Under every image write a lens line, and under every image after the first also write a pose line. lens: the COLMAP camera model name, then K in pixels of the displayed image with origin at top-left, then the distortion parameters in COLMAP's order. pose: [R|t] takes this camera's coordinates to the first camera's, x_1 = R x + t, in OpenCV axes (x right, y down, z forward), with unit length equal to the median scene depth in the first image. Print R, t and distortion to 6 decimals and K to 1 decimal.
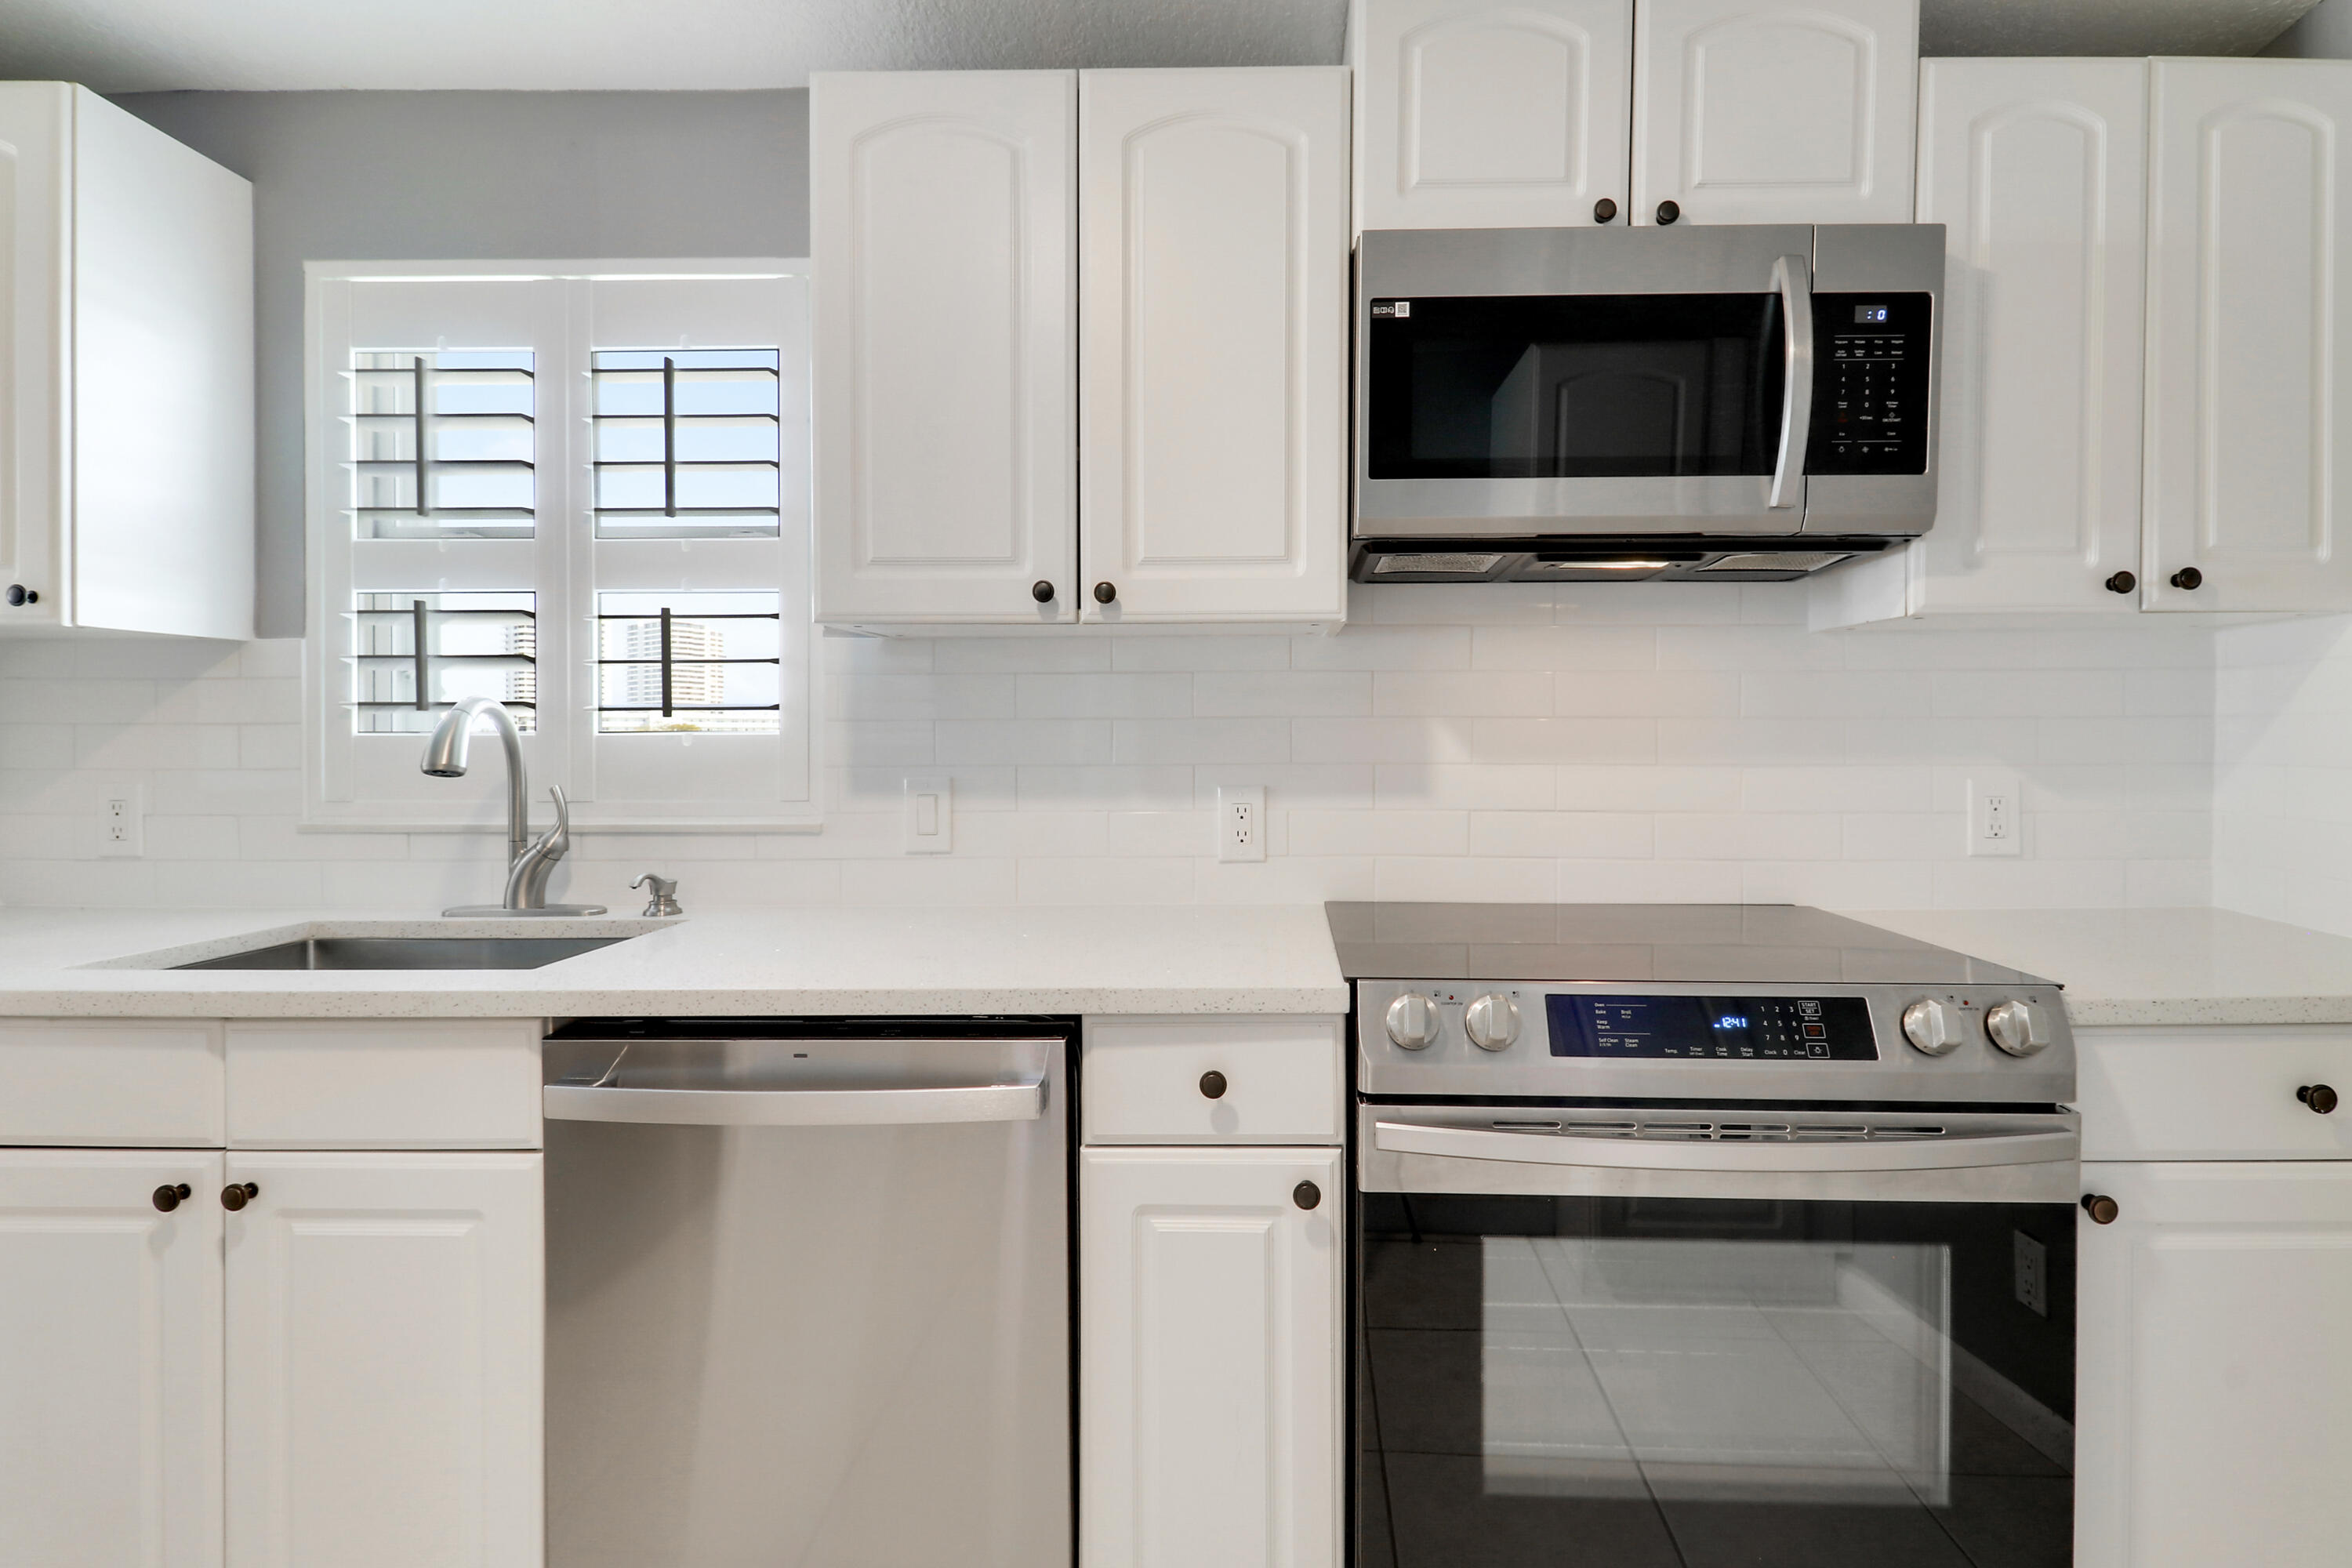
lens RADIAL K [[1122.4, 0, 1280.3], [0, 1122.4, 773.1], [0, 0, 1]] dist [0.002860, -0.002388]
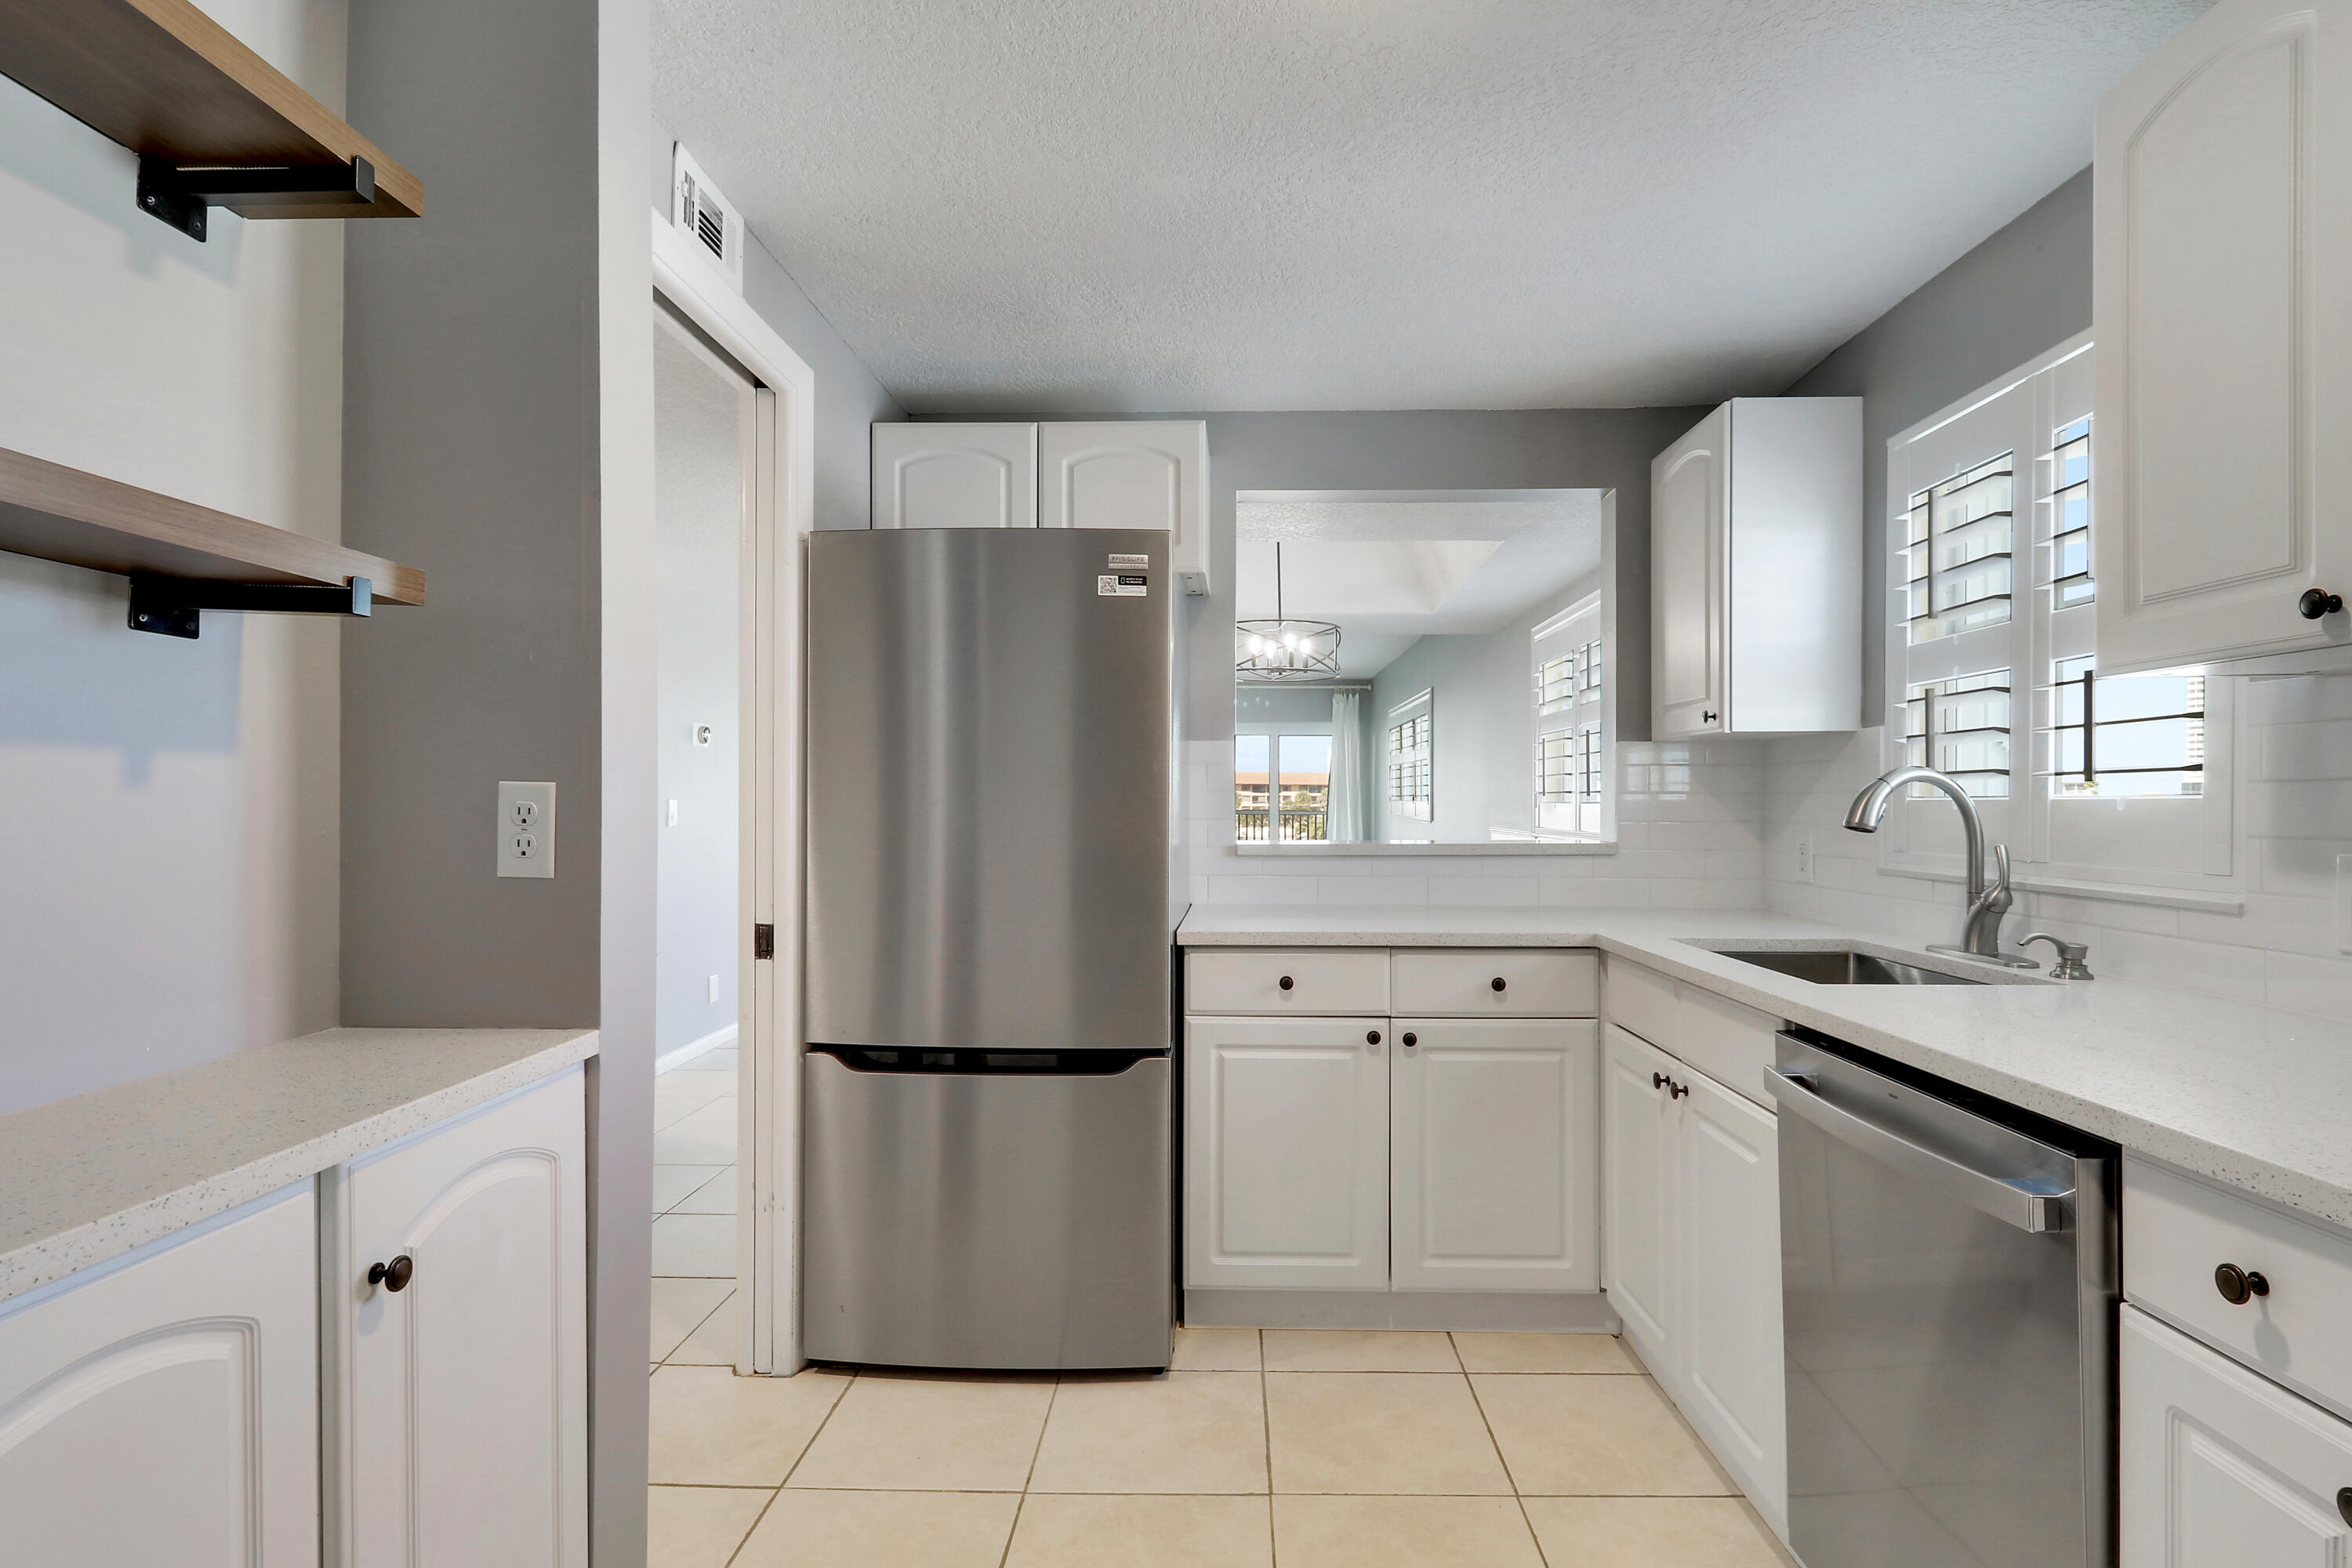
lens RADIAL K [[1122.4, 0, 1185.1], [0, 1122.4, 785.0], [0, 0, 1]] dist [0.002860, -0.002388]
pose [[-0.029738, -0.014138, -0.999458, 0.556015], [-0.028662, 0.999501, -0.013285, -0.011941], [0.999147, 0.028252, -0.030128, 0.275752]]
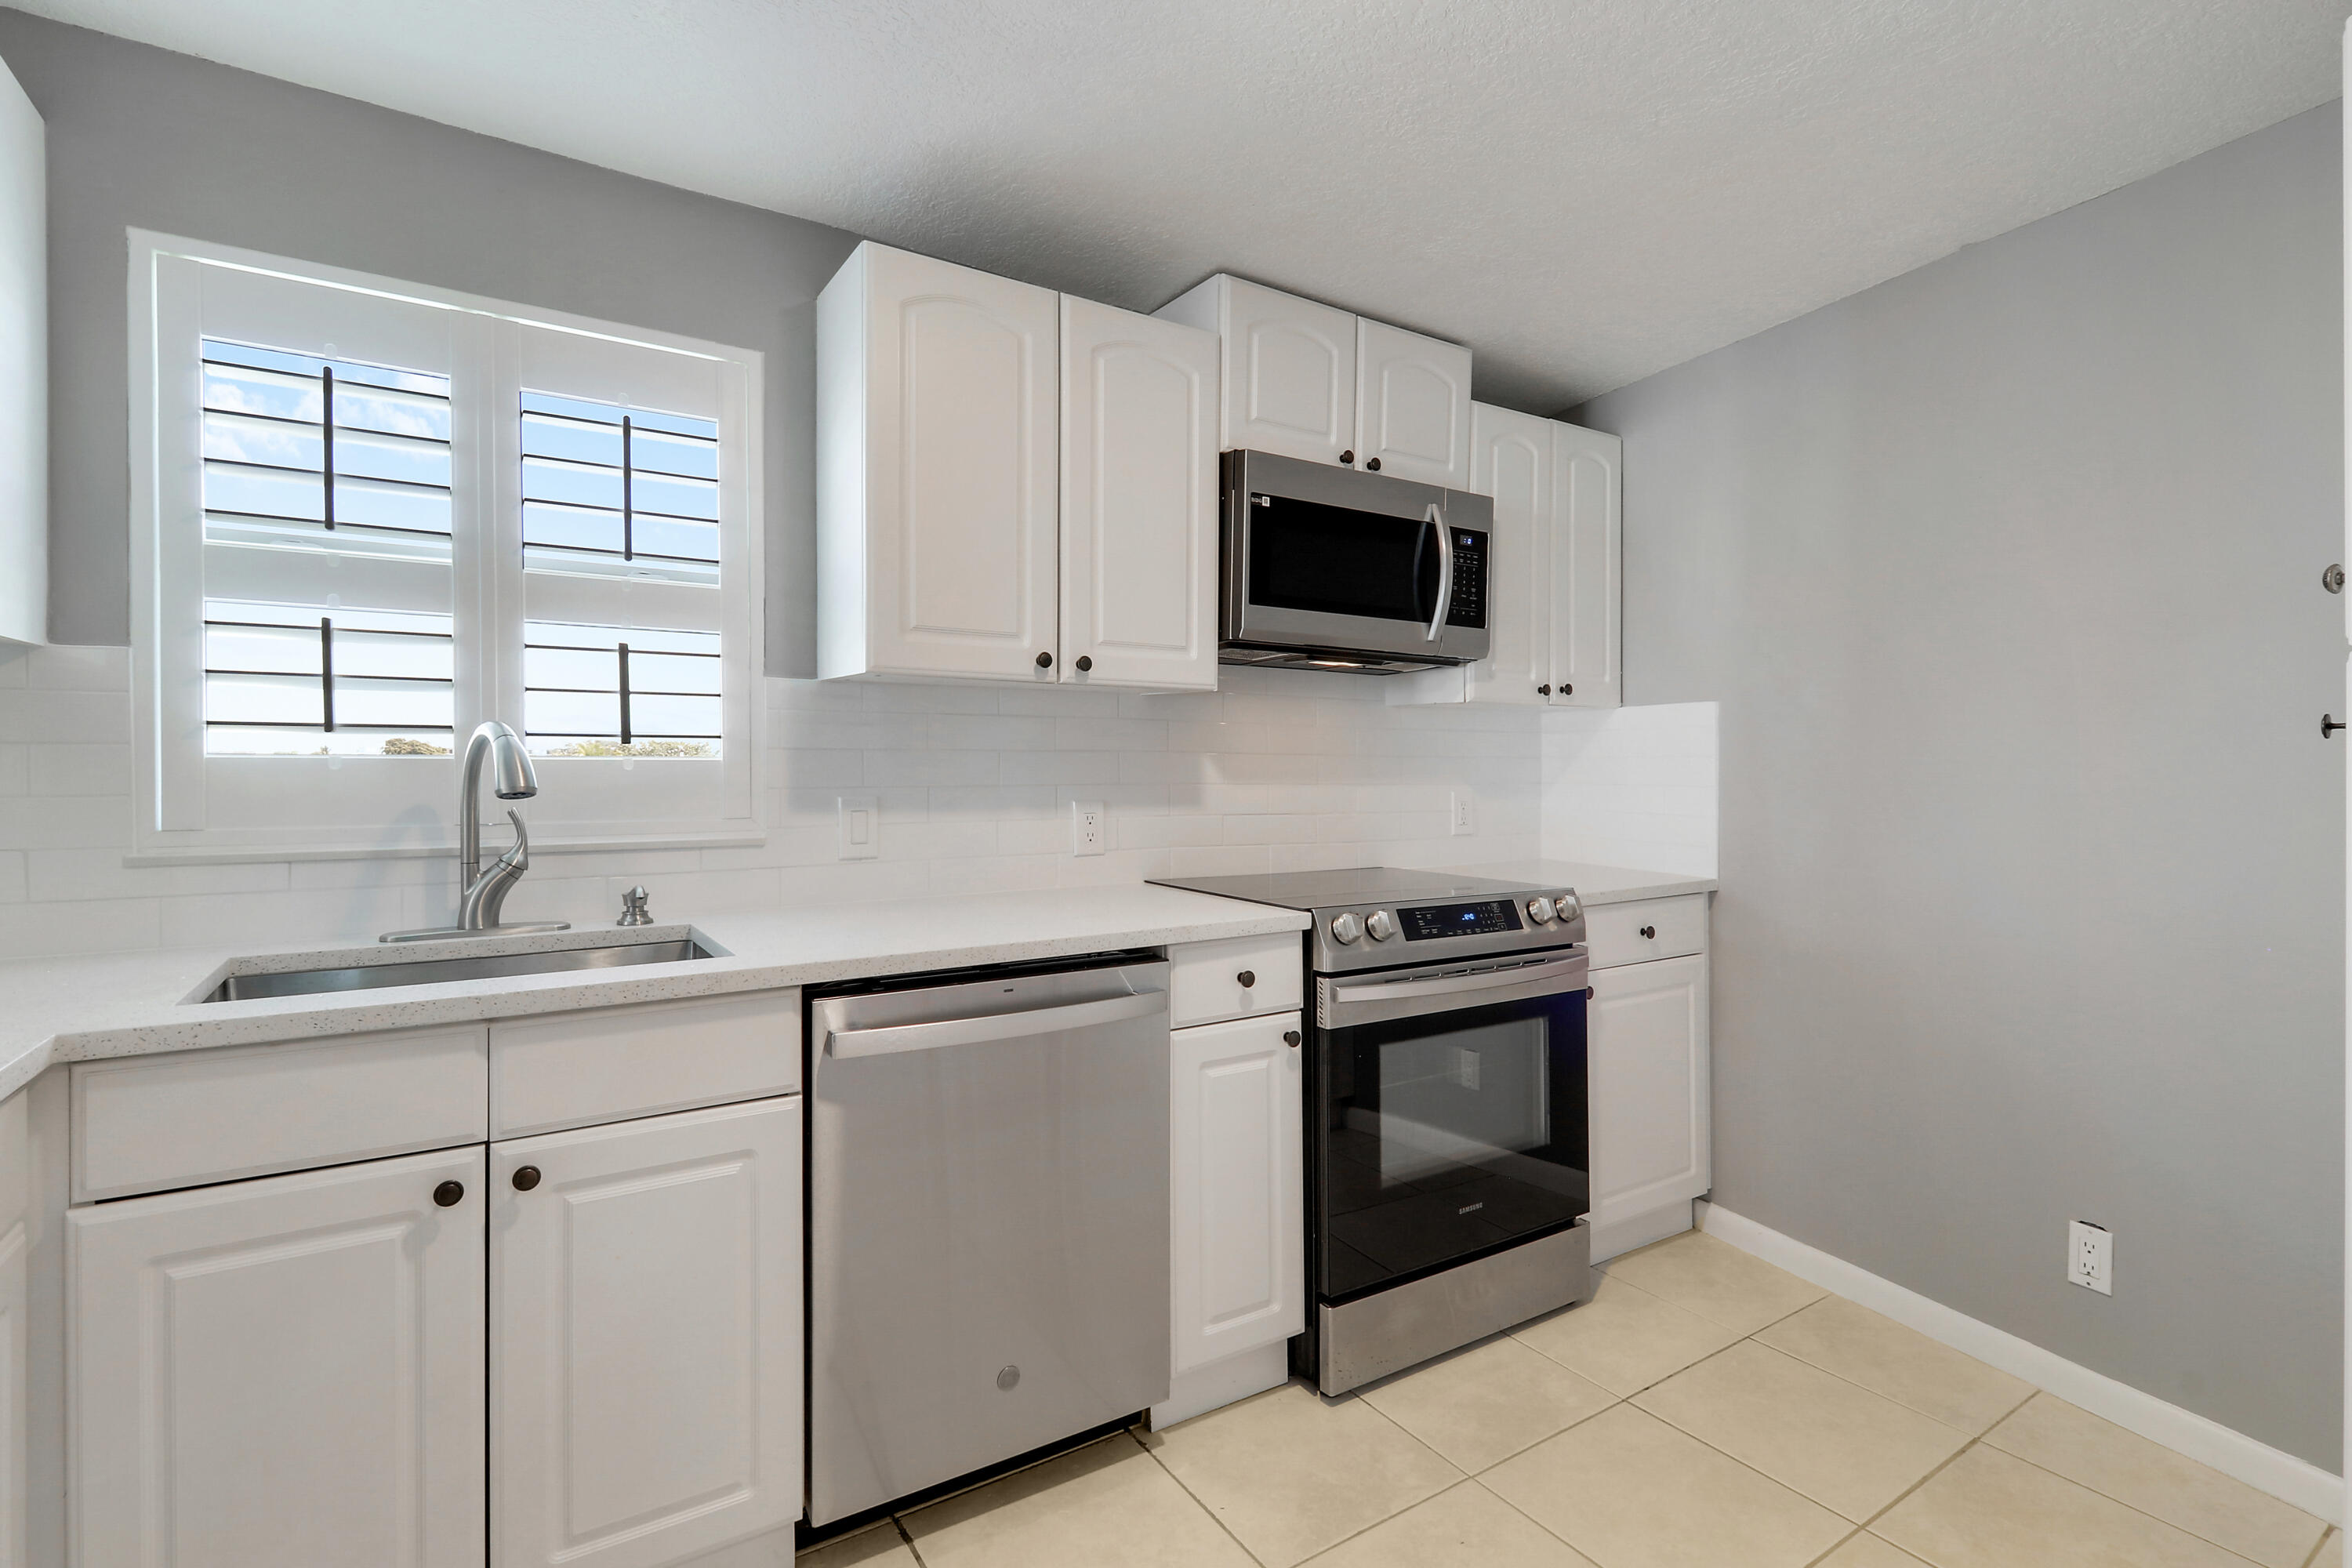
lens RADIAL K [[1122.4, 0, 1180.1], [0, 1122.4, 782.5], [0, 0, 1]] dist [0.002860, -0.002388]
pose [[0.821759, -0.002599, 0.569830, -0.856139], [0.010982, 0.999876, -0.011277, 0.006988], [-0.569730, 0.015525, 0.821686, -0.233483]]
